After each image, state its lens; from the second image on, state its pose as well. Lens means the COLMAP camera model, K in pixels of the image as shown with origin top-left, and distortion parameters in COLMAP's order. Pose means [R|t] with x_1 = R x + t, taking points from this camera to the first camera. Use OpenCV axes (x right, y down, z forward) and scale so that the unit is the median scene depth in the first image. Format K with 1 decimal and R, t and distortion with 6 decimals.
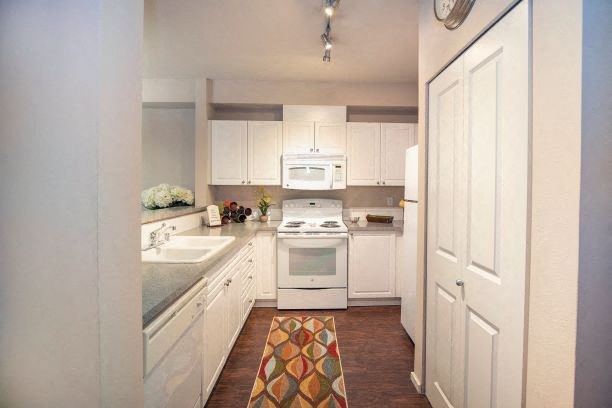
lens RADIAL K [[312.3, 0, 326.2], [0, 312.3, 191.2], [0, 0, 1]] dist [-0.004721, -0.000012]
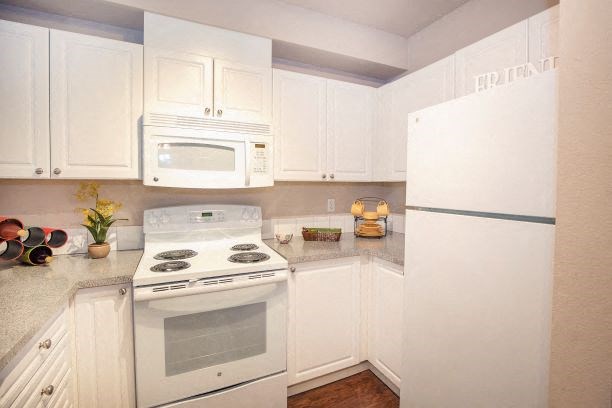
lens RADIAL K [[297.0, 0, 322.1], [0, 297.0, 192.4], [0, 0, 1]] dist [-0.028060, 0.000298]
pose [[0.912304, -0.010380, 0.409382, -0.076175], [0.003112, 0.999826, 0.018416, -0.006387], [-0.409501, -0.015527, 0.912177, 0.484619]]
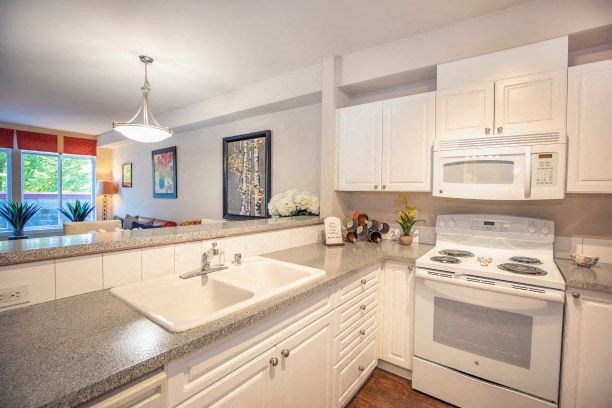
lens RADIAL K [[284.4, 0, 307.6], [0, 284.4, 201.2], [0, 0, 1]] dist [-0.029969, 0.002103]
pose [[0.769113, 0.025225, -0.638614, 0.031200], [-0.020204, 0.999681, 0.015155, -0.002738], [0.638793, 0.001247, 0.769378, 0.397139]]
